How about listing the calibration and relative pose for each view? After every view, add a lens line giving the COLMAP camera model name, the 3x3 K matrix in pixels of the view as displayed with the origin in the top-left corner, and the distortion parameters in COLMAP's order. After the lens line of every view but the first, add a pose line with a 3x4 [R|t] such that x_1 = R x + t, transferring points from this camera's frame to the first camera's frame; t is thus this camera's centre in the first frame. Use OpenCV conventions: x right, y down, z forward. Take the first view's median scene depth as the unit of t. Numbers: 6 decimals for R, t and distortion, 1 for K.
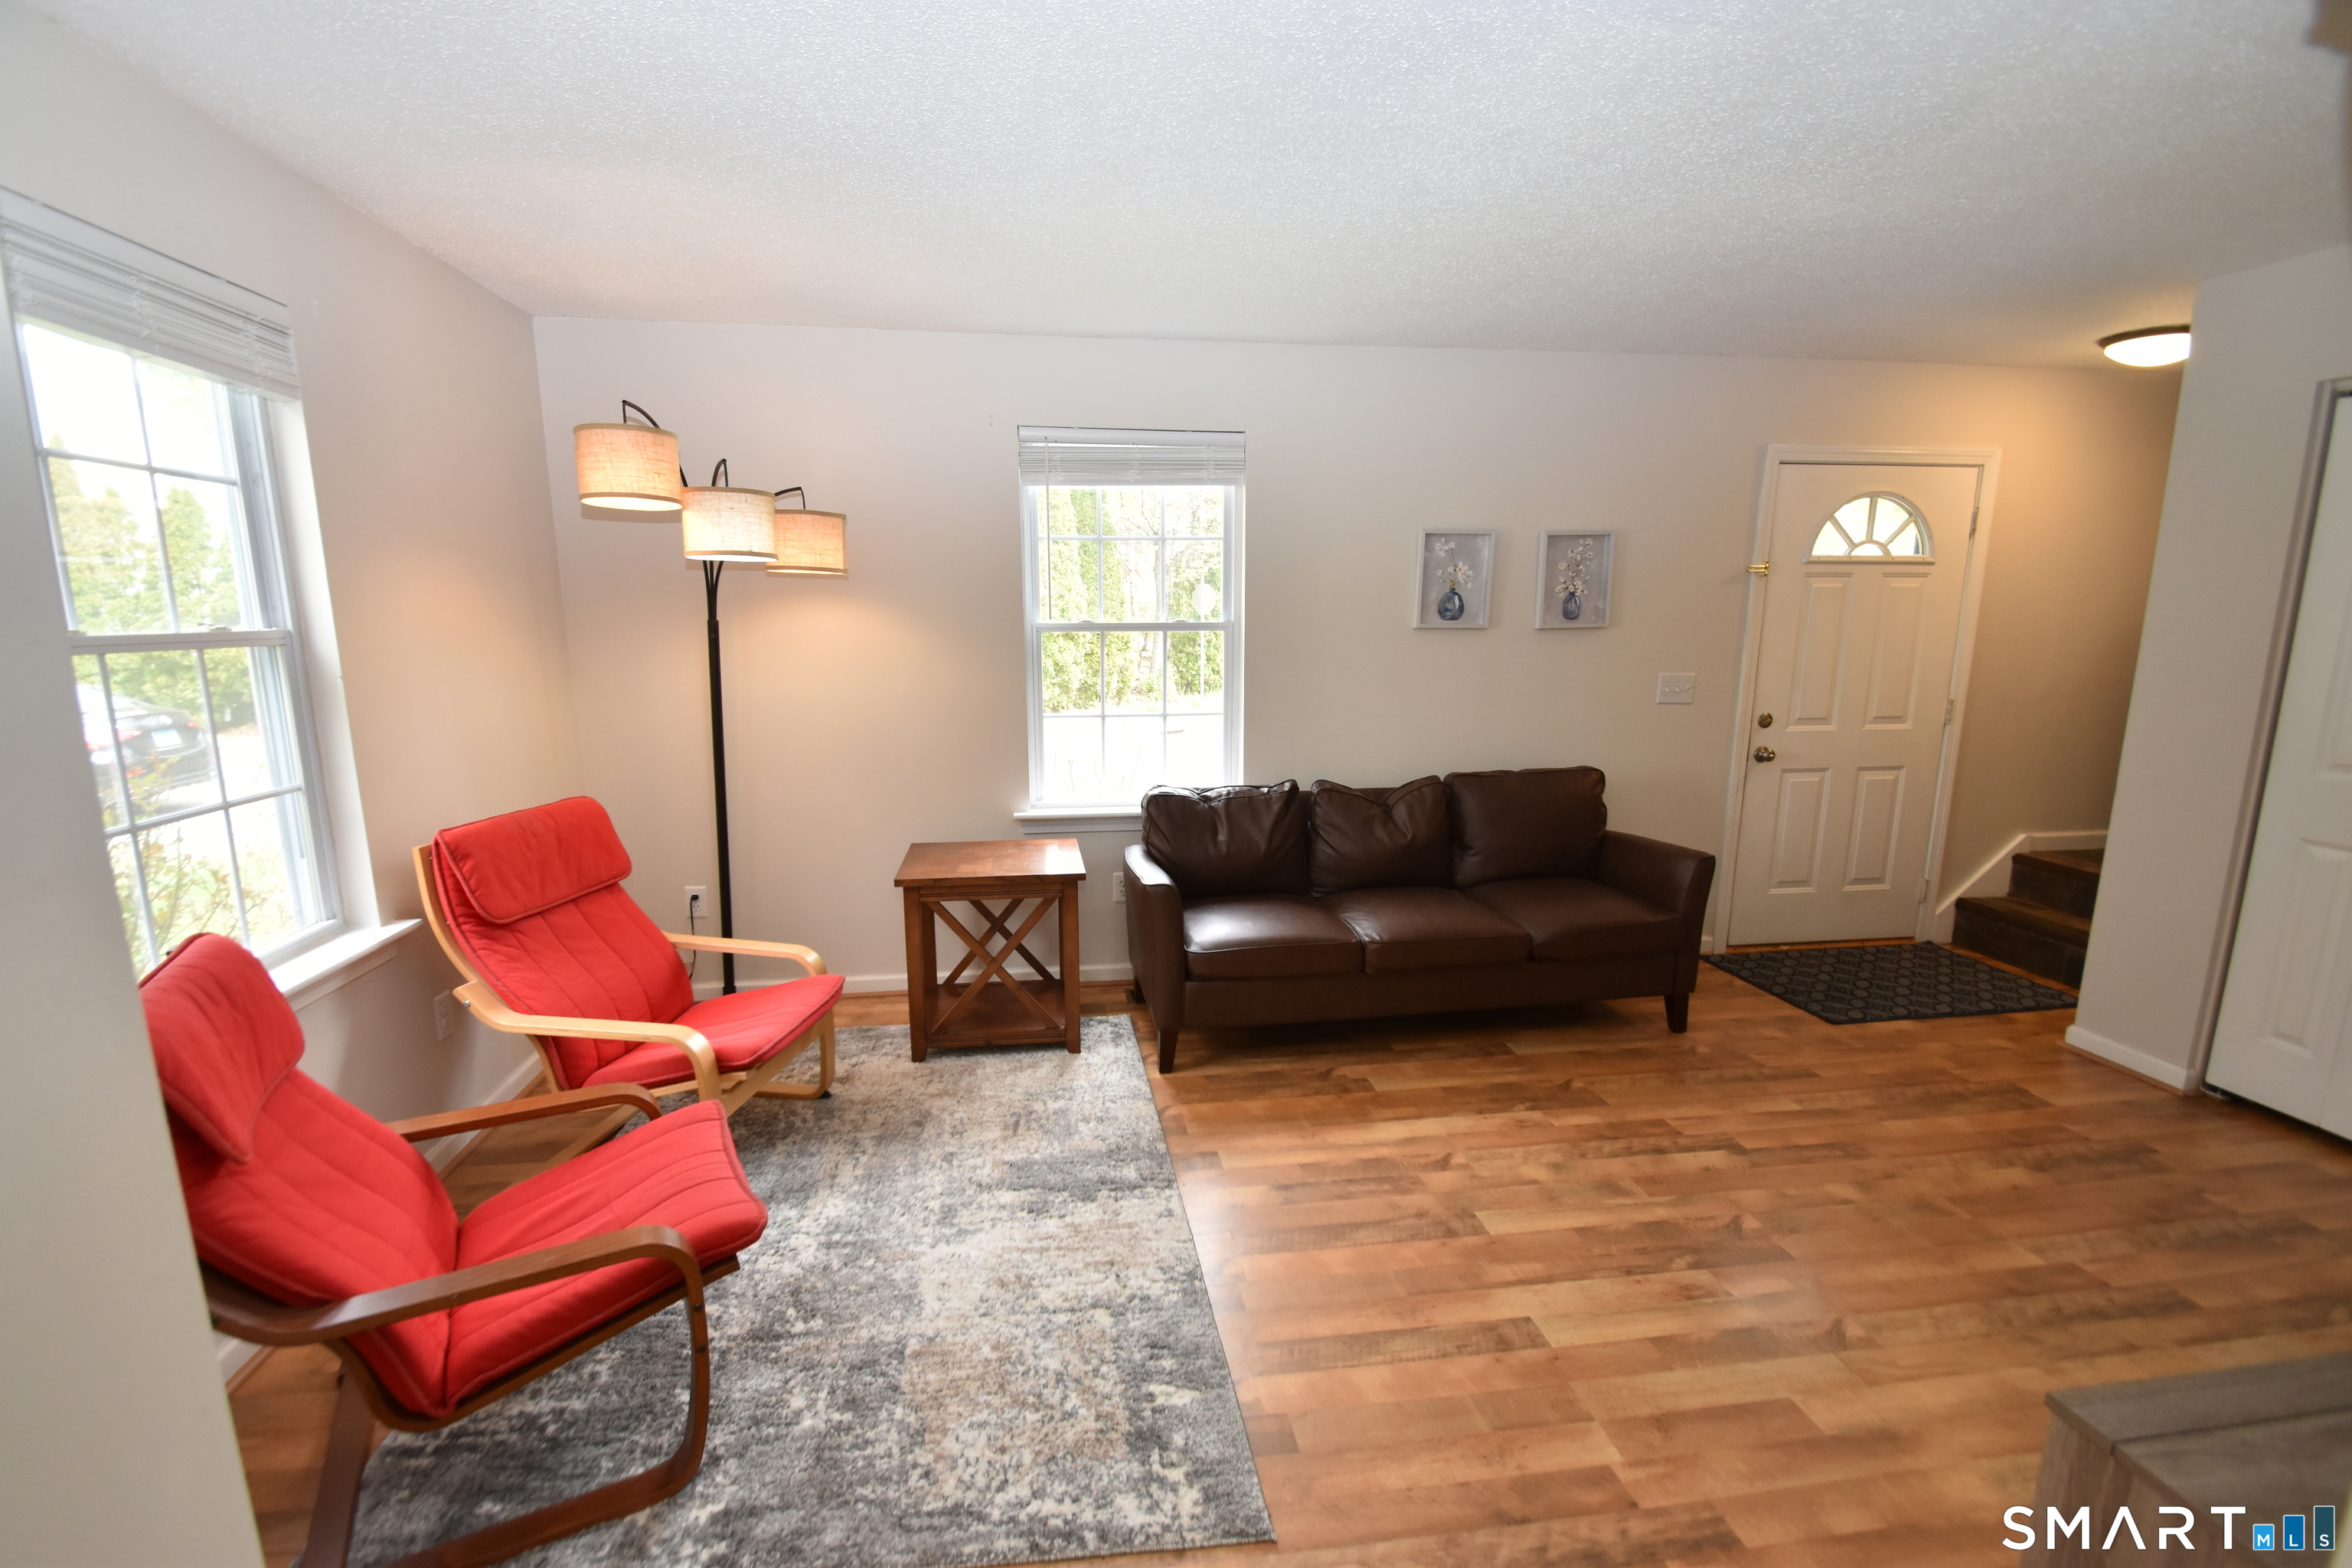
lens RADIAL K [[1031.0, 0, 1153.9], [0, 1031.0, 814.8], [0, 0, 1]] dist [0.008717, -0.013972]
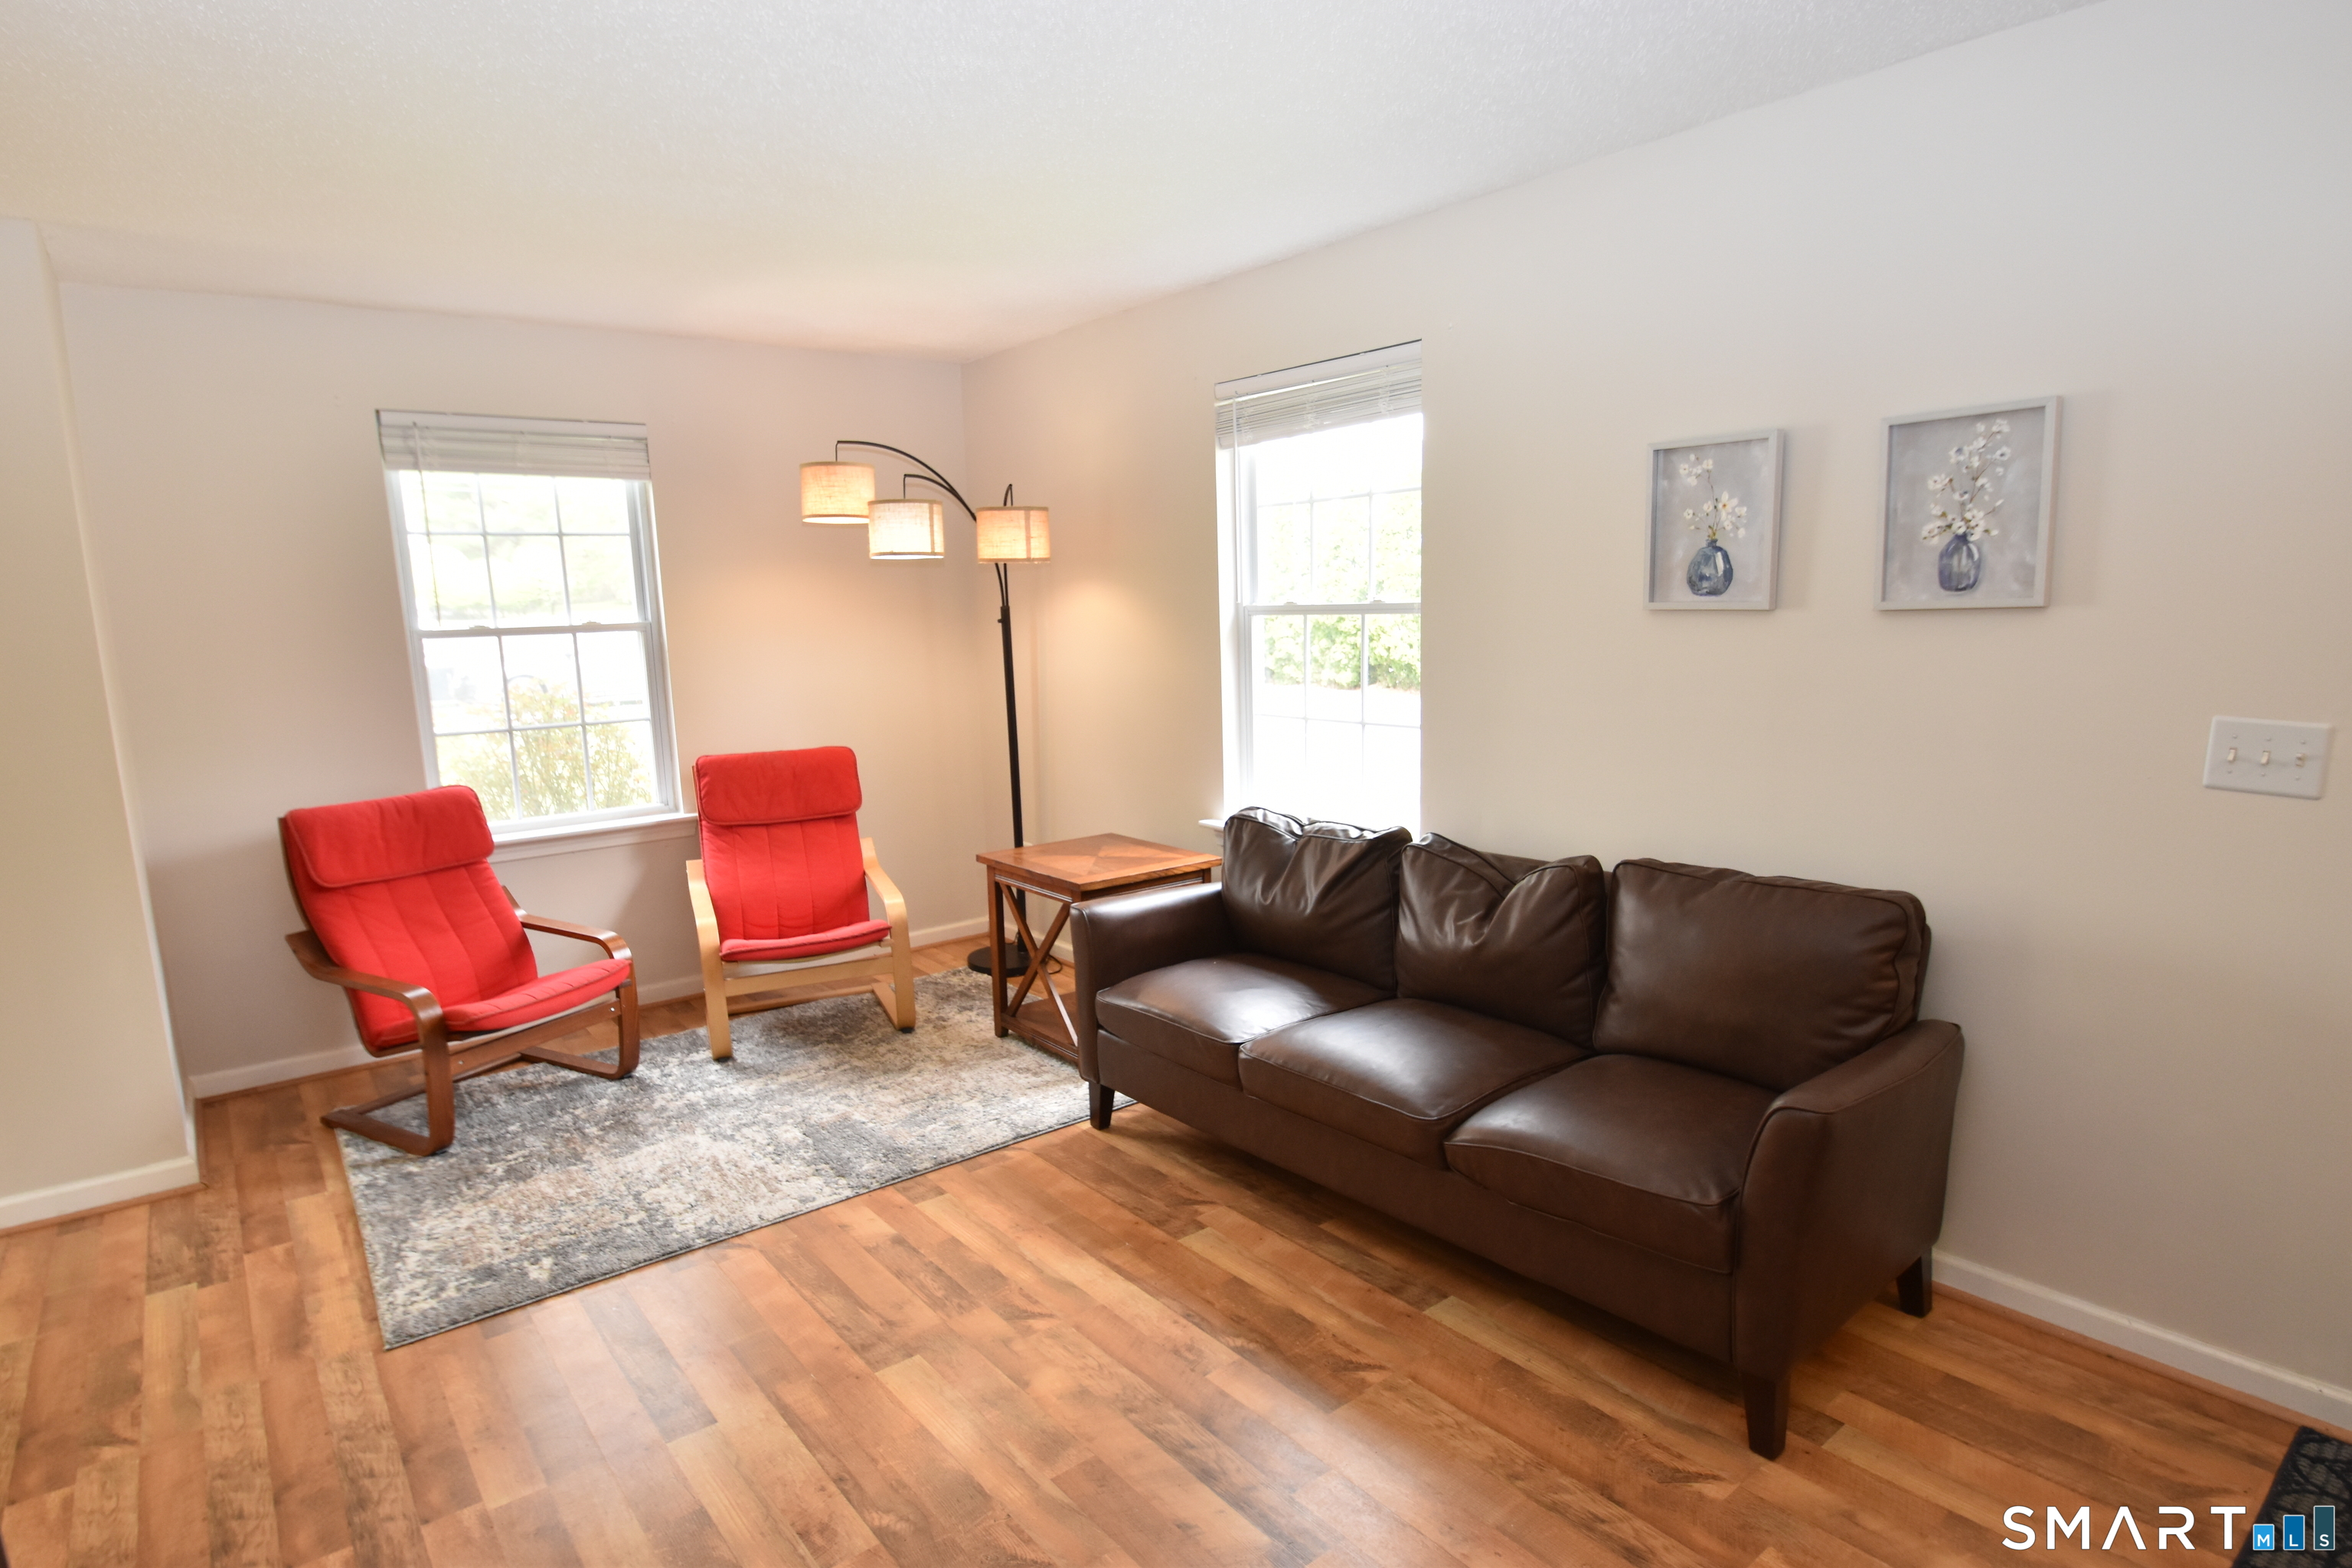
lens RADIAL K [[1248.6, 0, 1140.0], [0, 1248.6, 811.6], [0, 0, 1]] dist [-0.011308, -0.001609]
pose [[0.501846, 0.135580, -0.854265, 0.983613], [-0.137053, 0.987626, 0.076233, -0.107716], [0.854030, 0.078822, 0.514218, 0.521273]]
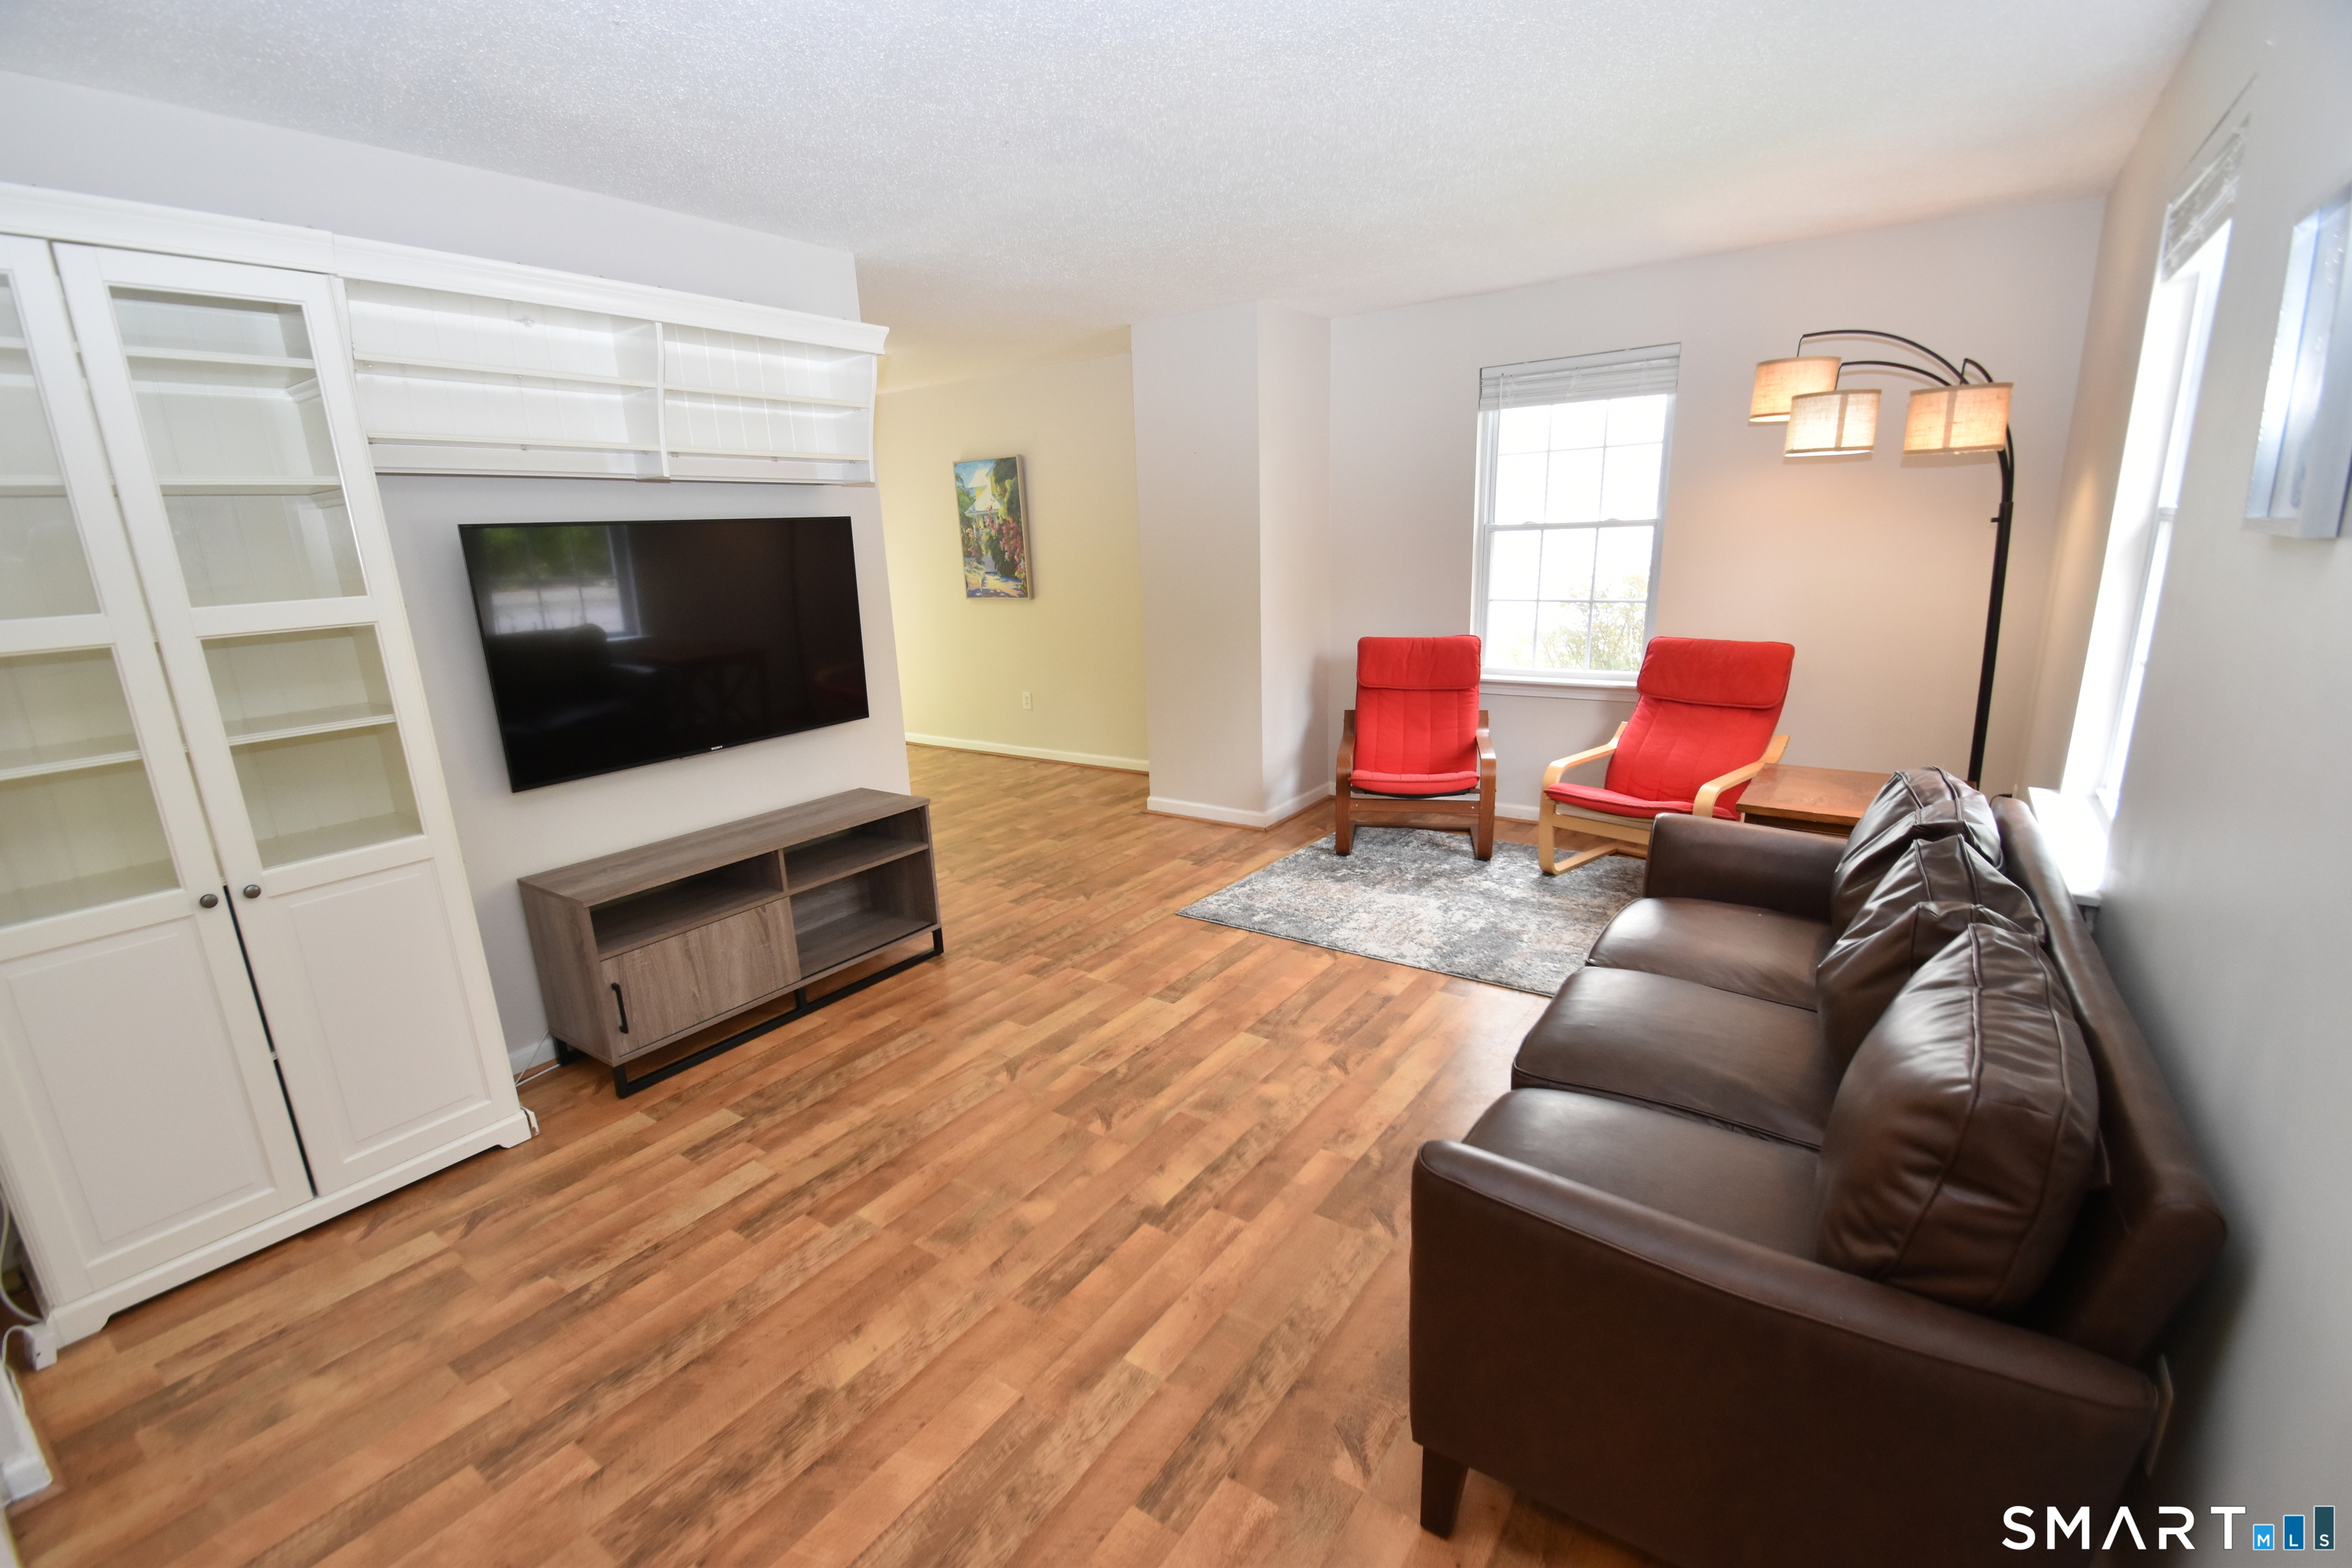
lens RADIAL K [[1031.0, 0, 1153.9], [0, 1031.0, 814.8], [0, 0, 1]] dist [0.008717, -0.013972]
pose [[-0.686907, 0.218980, -0.692970, 0.987058], [-0.097631, 0.917076, 0.386575, -0.251840], [0.720158, 0.333196, -0.608566, 1.301304]]
